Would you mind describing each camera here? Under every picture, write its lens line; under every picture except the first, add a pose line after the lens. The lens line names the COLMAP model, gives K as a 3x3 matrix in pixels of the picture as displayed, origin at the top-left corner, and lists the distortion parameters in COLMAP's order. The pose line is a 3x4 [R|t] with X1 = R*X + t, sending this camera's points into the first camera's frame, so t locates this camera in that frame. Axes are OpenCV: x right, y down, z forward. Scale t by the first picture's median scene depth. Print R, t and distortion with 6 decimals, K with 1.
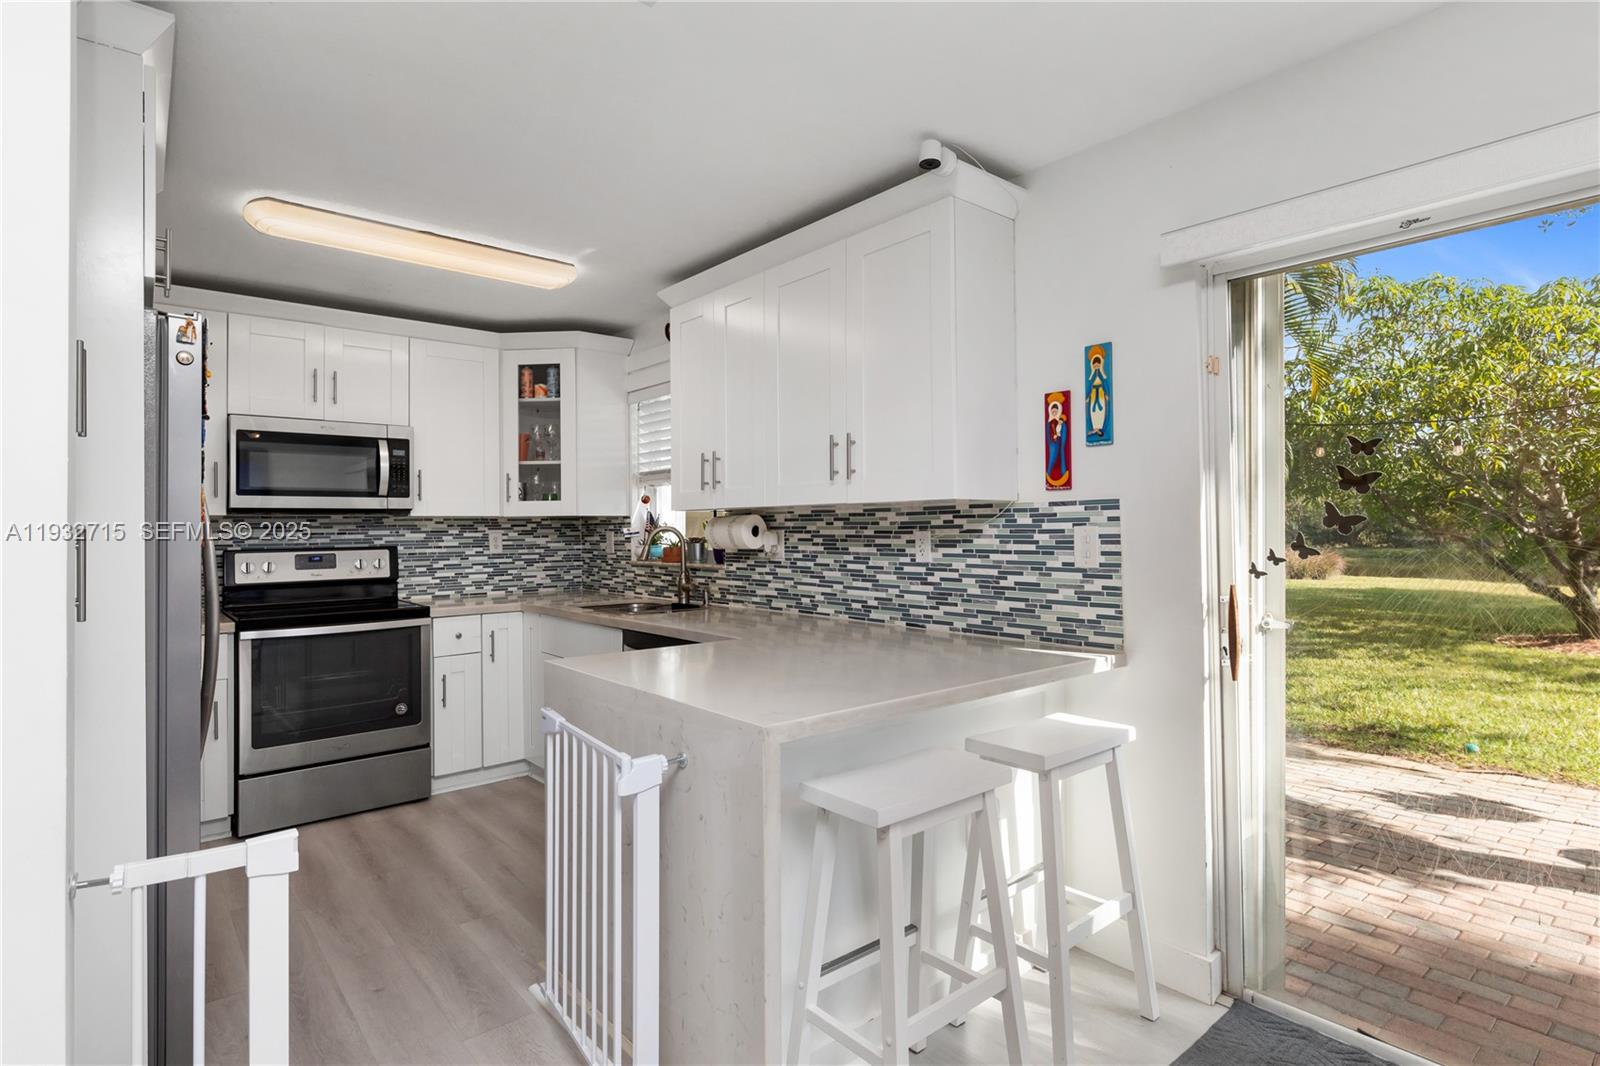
lens RADIAL K [[809.3, 0, 797.6], [0, 809.3, 514.2], [0, 0, 1]] dist [-0.002798, -0.000471]
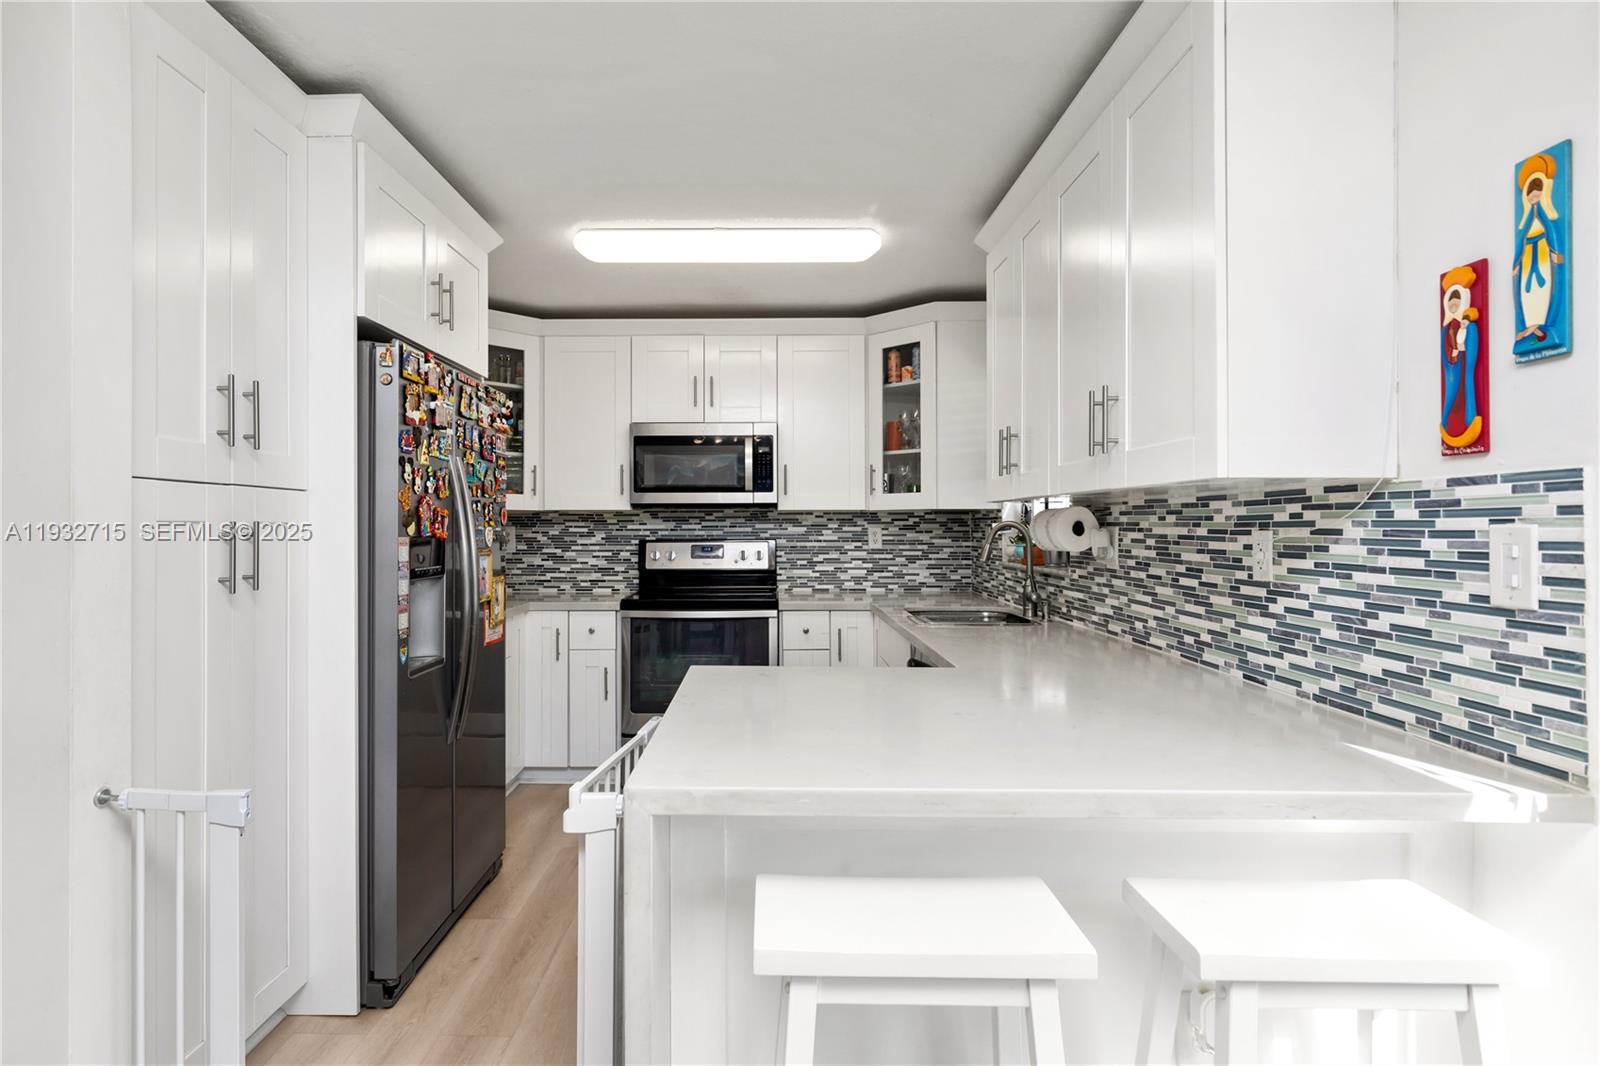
lens RADIAL K [[843.2, 0, 755.3], [0, 843.2, 523.7], [0, 0, 1]] dist [-0.001919, -0.001514]
pose [[0.750422, 0.006838, -0.660923, 0.255558], [0.005429, 0.999849, 0.016509, 0.002219], [0.660936, -0.015977, 0.750272, 0.220708]]
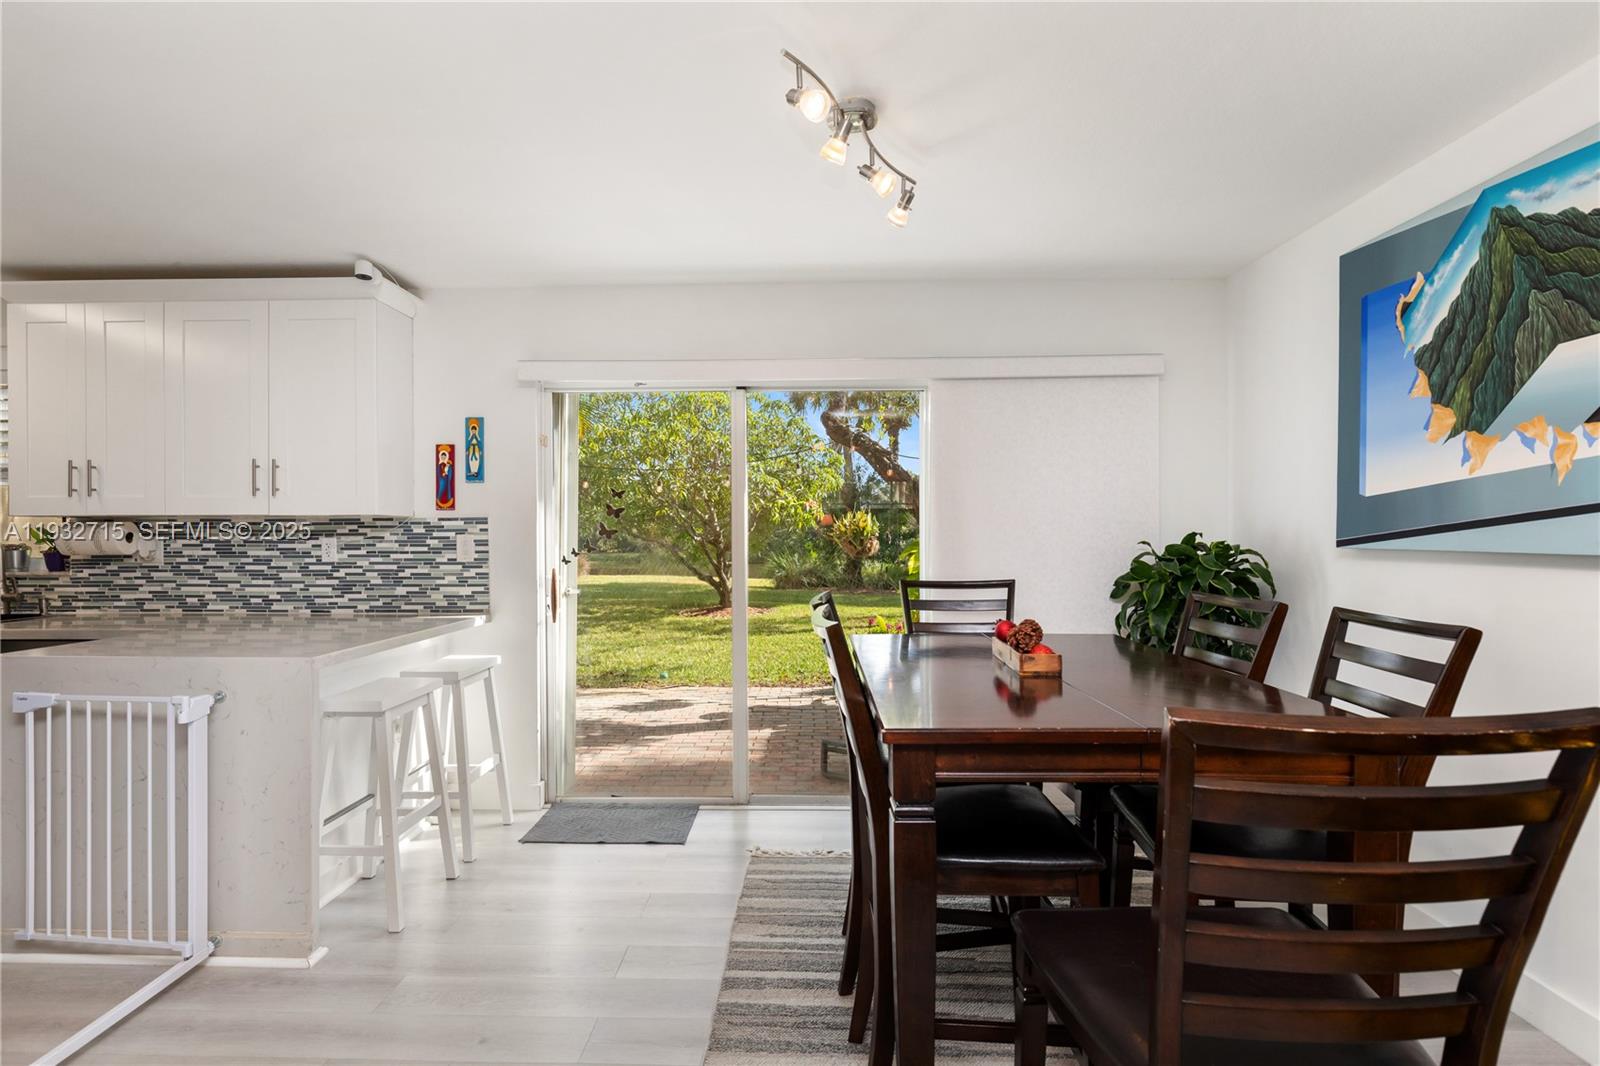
lens RADIAL K [[798.0, 0, 788.9], [0, 798.0, 539.9], [0, 0, 1]] dist [-0.002456, 0.000326]
pose [[0.665653, 0.000193, 0.746262, -0.267916], [-0.016243, 0.999767, 0.014230, -0.004817], [-0.746085, -0.021593, 0.665501, -0.343505]]
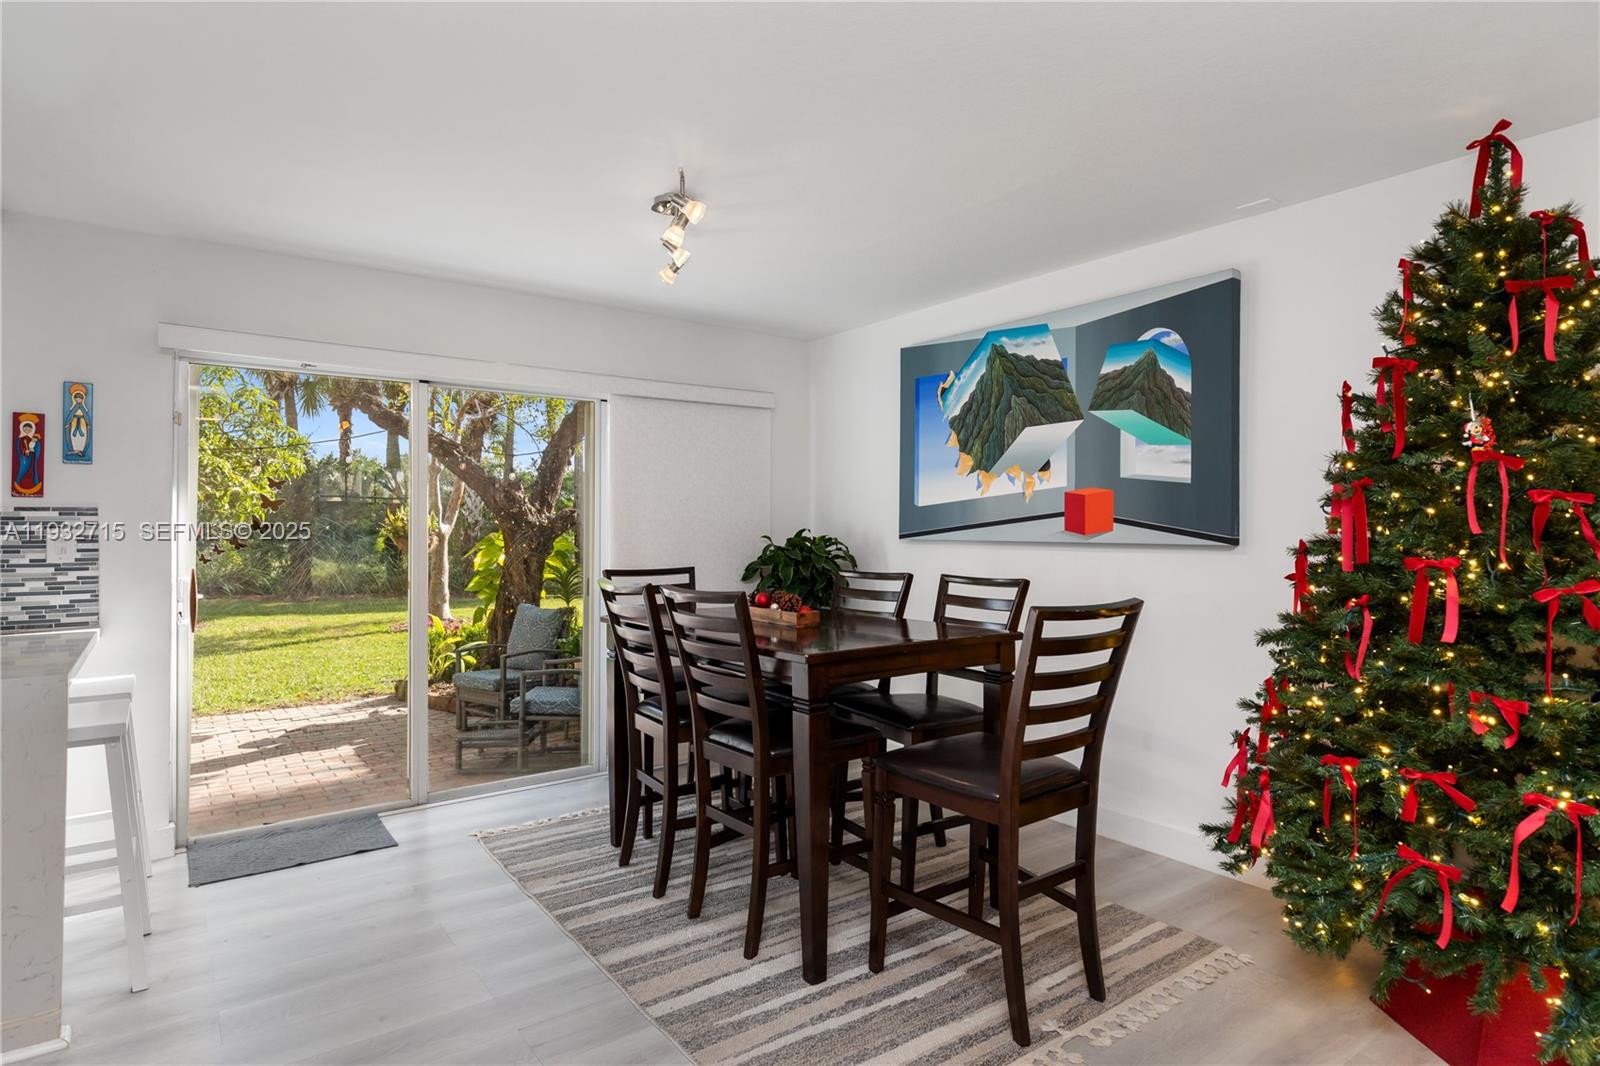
lens RADIAL K [[848.0, 0, 788.4], [0, 848.0, 522.1], [0, 0, 1]] dist [0.000181, -0.000866]
pose [[0.067961, 0.016794, 0.997547, -0.618706], [-0.019306, 0.999693, -0.015515, 0.002628], [-0.997501, -0.018205, 0.068264, -0.132681]]
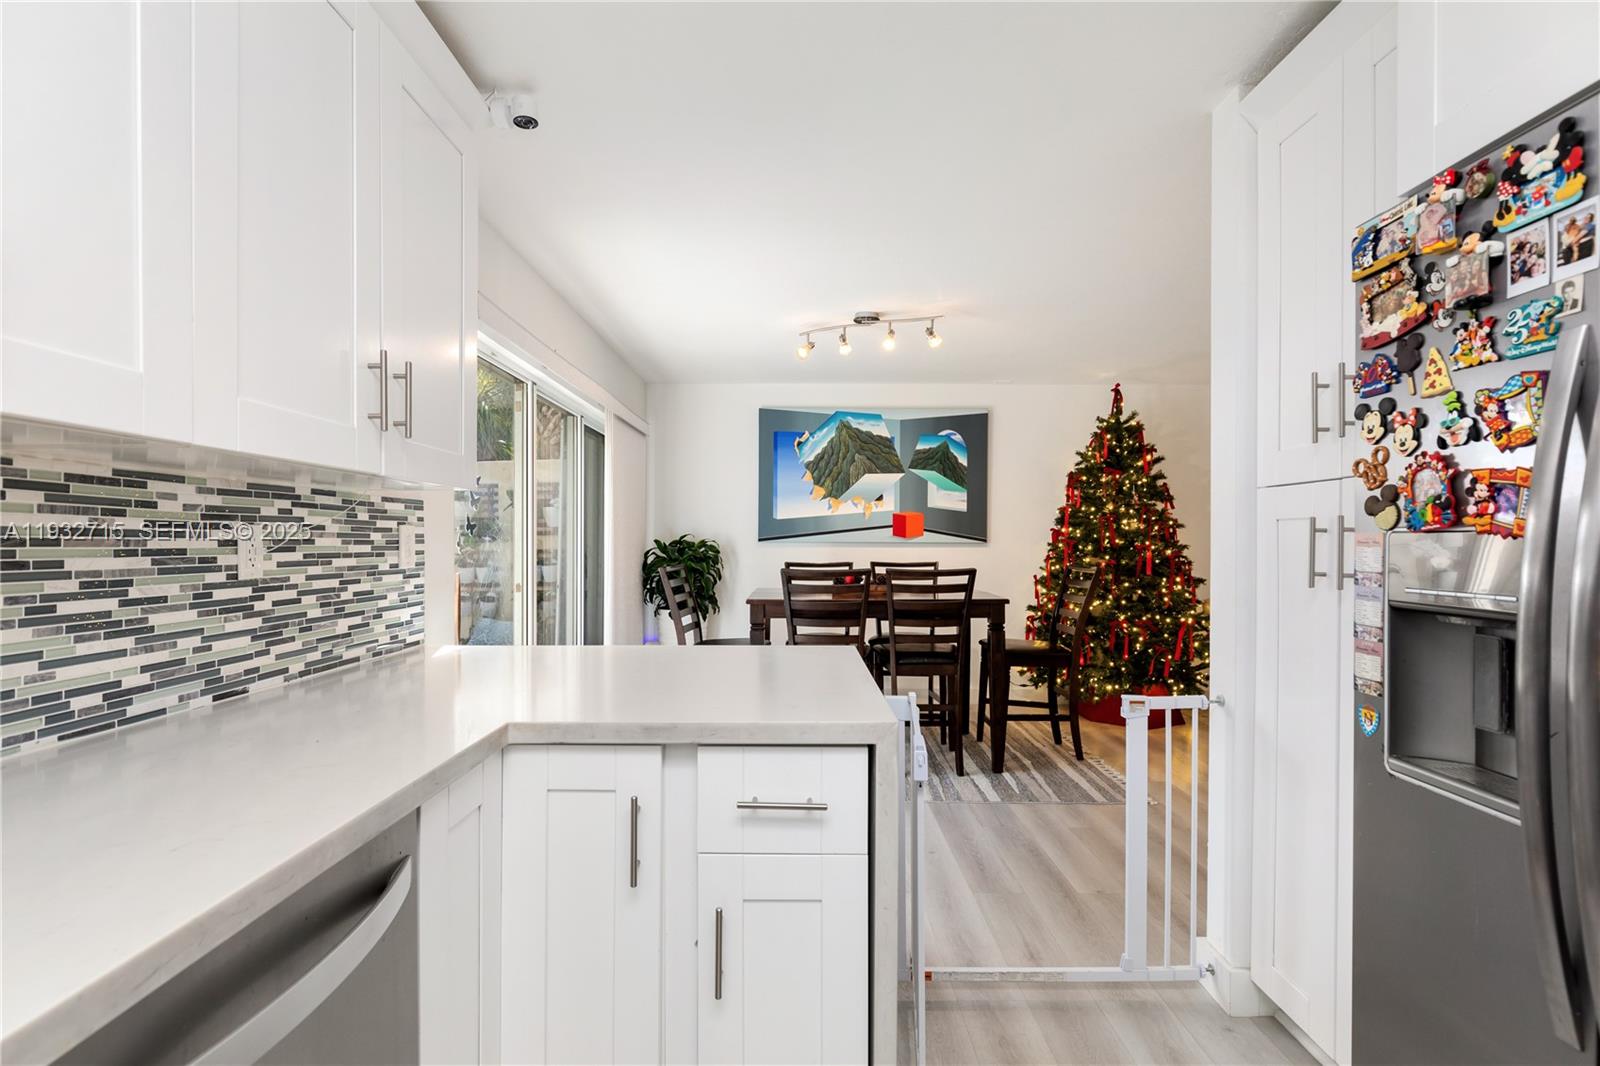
lens RADIAL K [[745.6, 0, 792.5], [0, 745.6, 540.5], [0, 0, 1]] dist [-0.001994, -0.000161]
pose [[-0.757304, 0.008792, 0.653003, -0.426669], [-0.005510, 0.999788, -0.019851, 0.035466], [-0.653039, -0.018631, -0.757095, 1.009452]]
